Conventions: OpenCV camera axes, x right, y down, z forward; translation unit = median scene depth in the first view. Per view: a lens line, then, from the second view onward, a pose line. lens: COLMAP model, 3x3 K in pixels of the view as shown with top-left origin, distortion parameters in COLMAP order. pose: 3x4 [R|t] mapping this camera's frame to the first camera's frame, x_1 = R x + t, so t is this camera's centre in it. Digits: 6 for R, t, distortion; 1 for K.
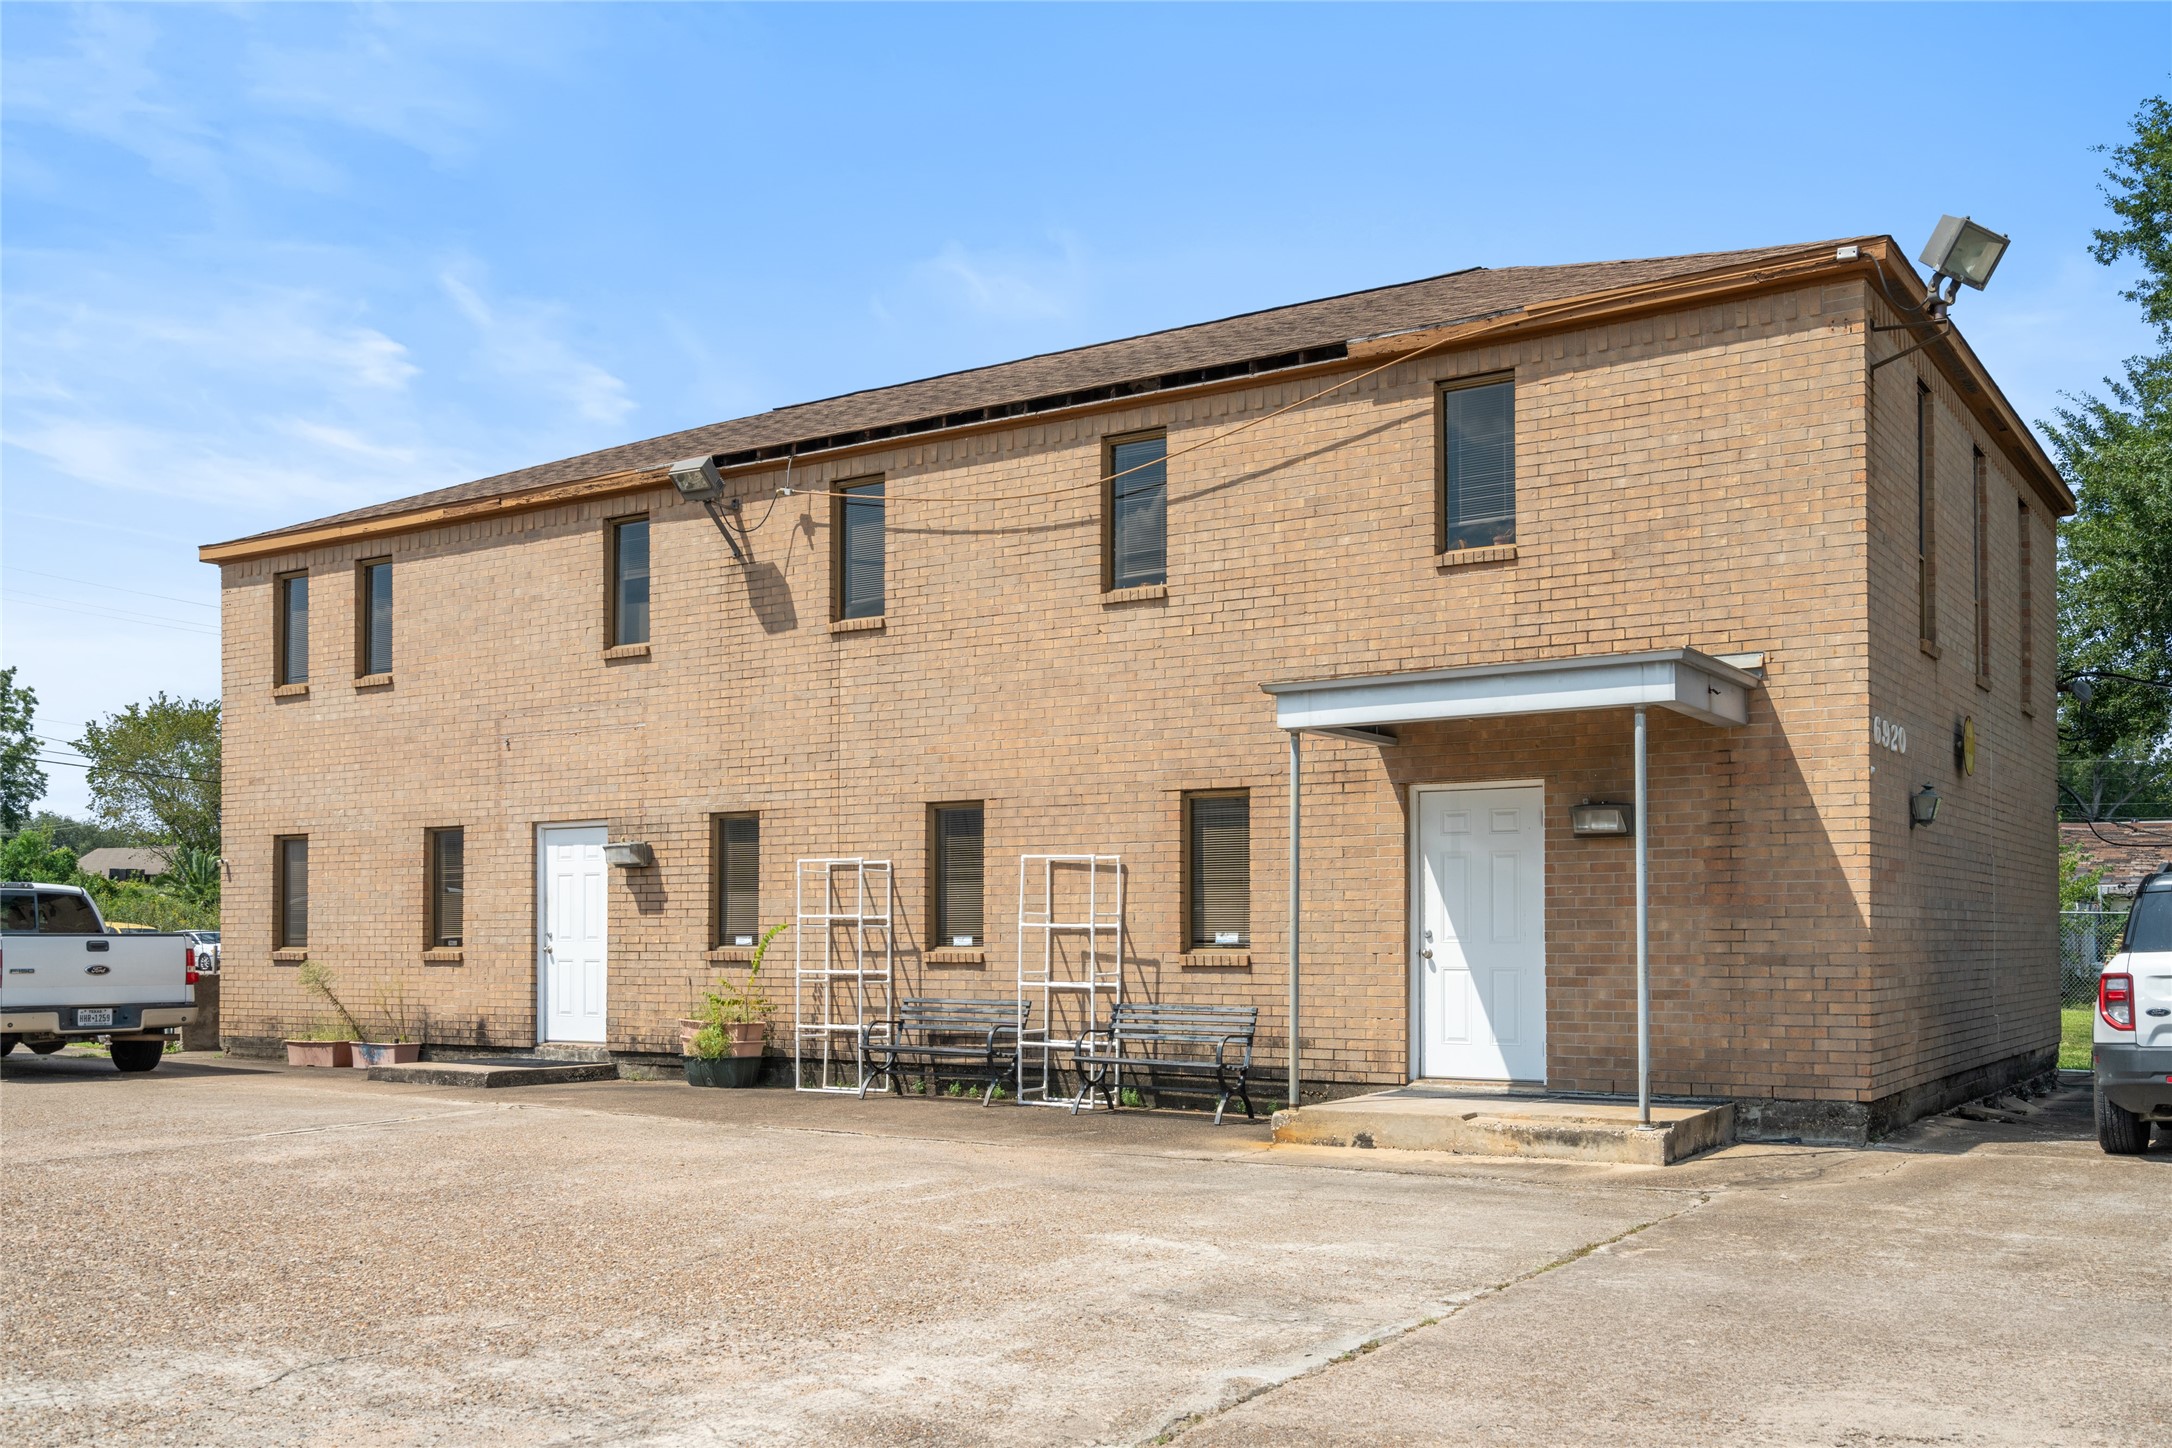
lens RADIAL K [[1897.1, 0, 1140.5], [0, 1897.1, 913.9], [0, 0, 1]] dist [-0.007939, -0.006489]
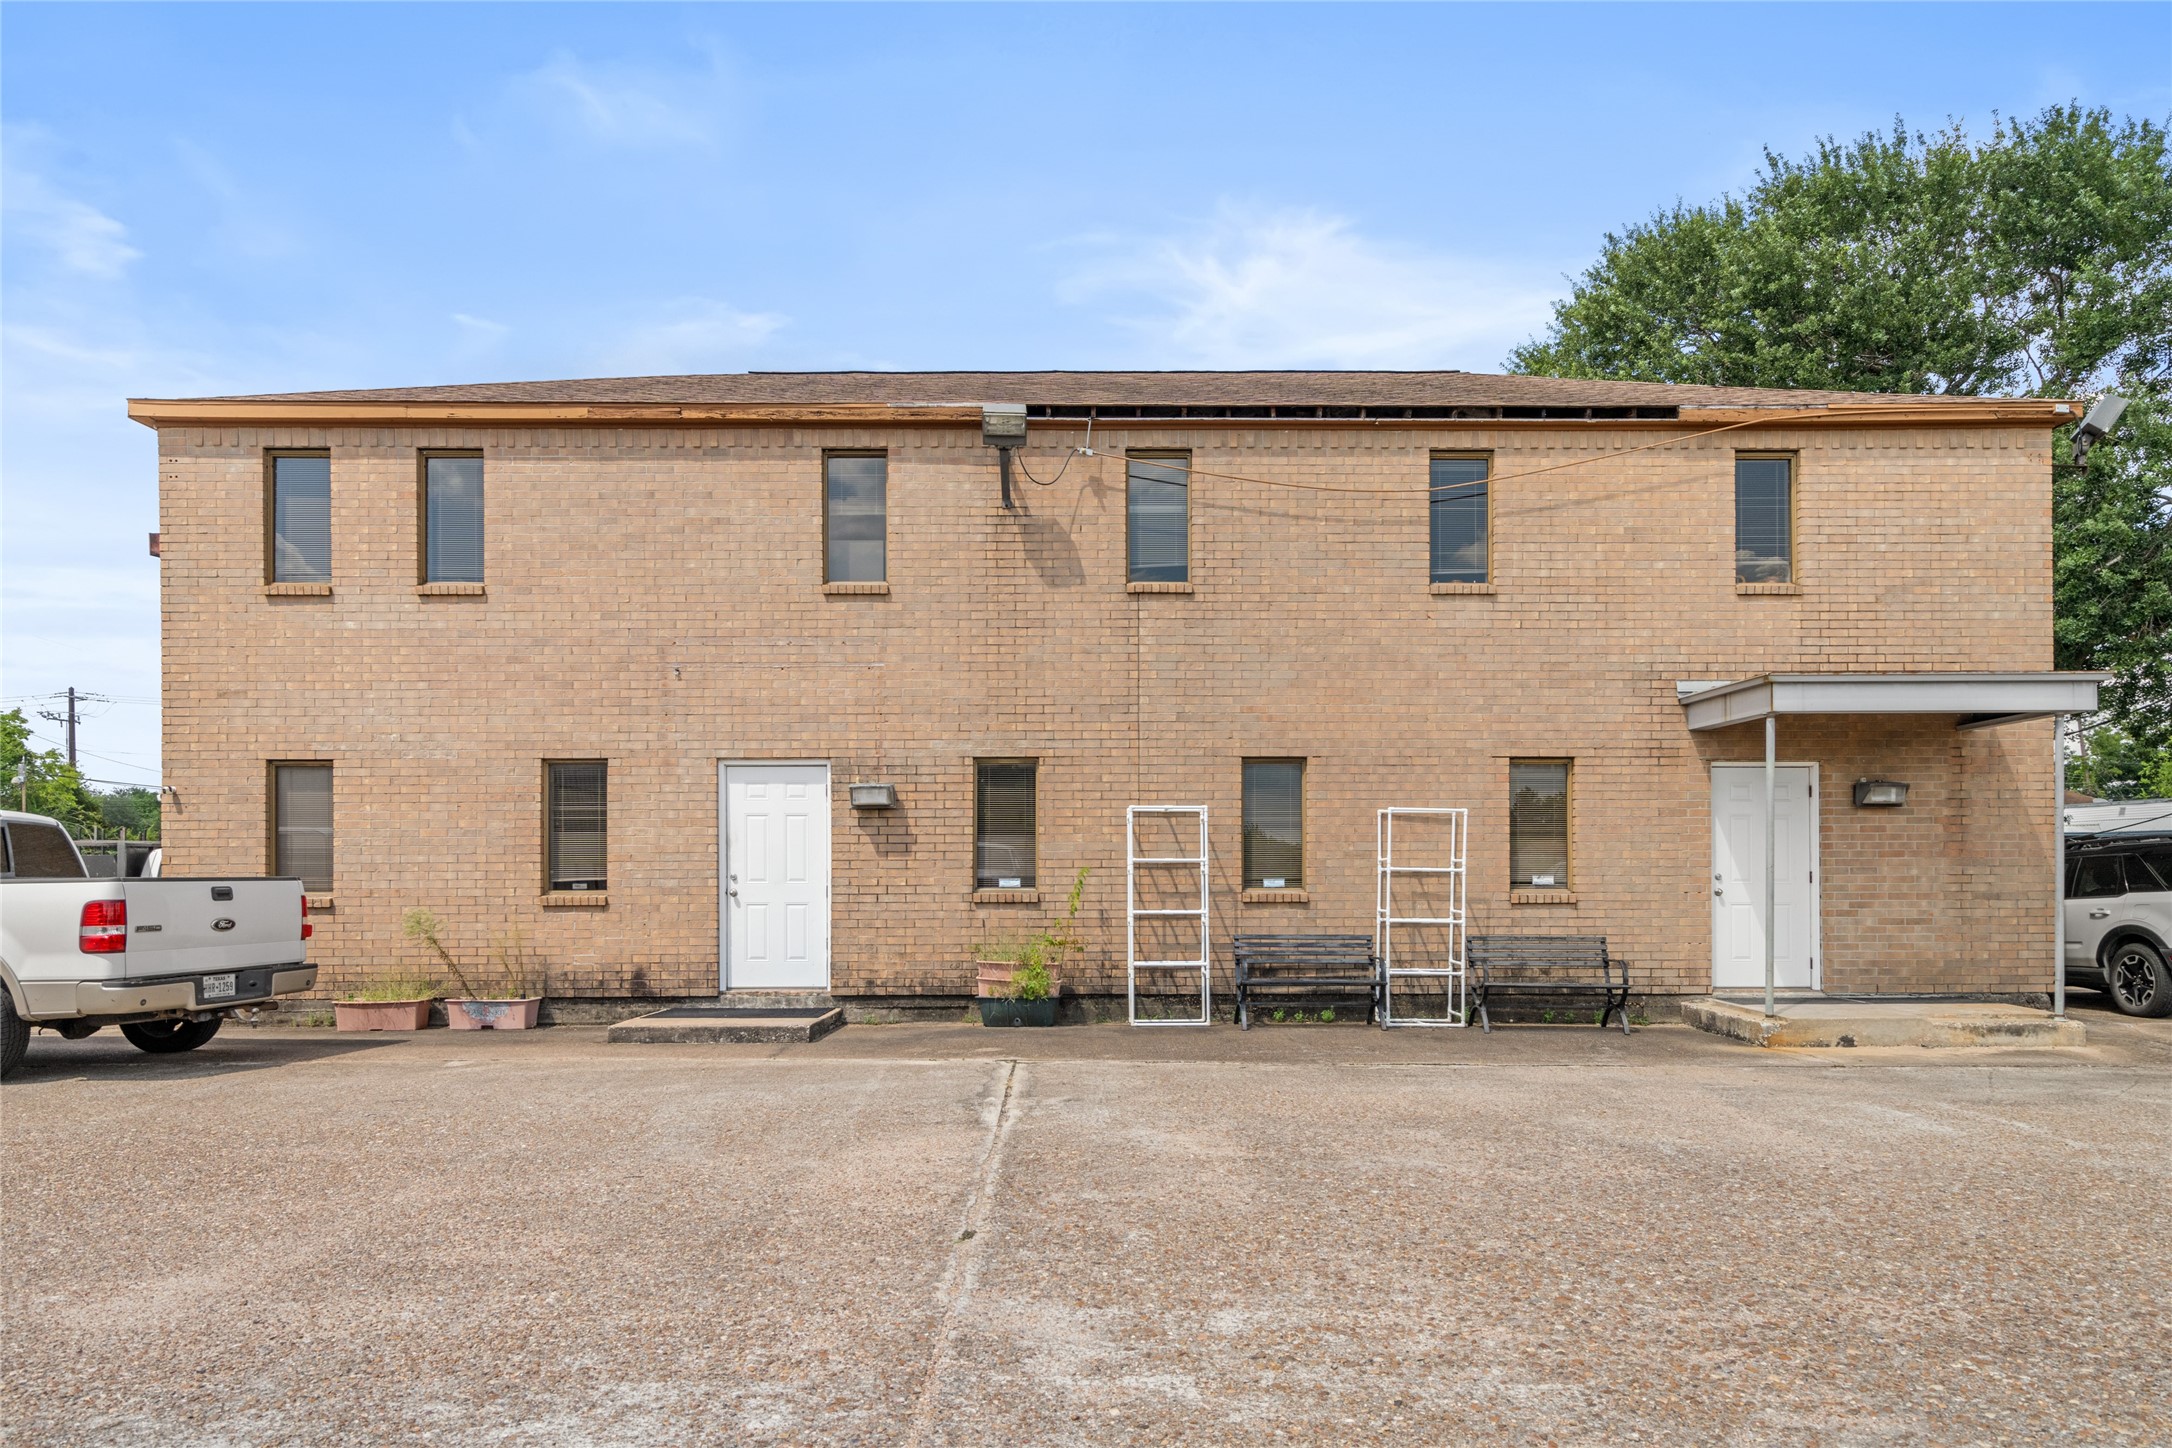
lens RADIAL K [[1320.4, 0, 1091.6], [0, 1320.4, 875.8], [0, 0, 1]] dist [-0.006051, 0.001402]
pose [[0.849351, -0.001672, 0.527826, -0.598630], [-0.006676, 0.999881, 0.013908, -0.000068], [-0.527786, -0.015337, 0.849239, 0.400486]]
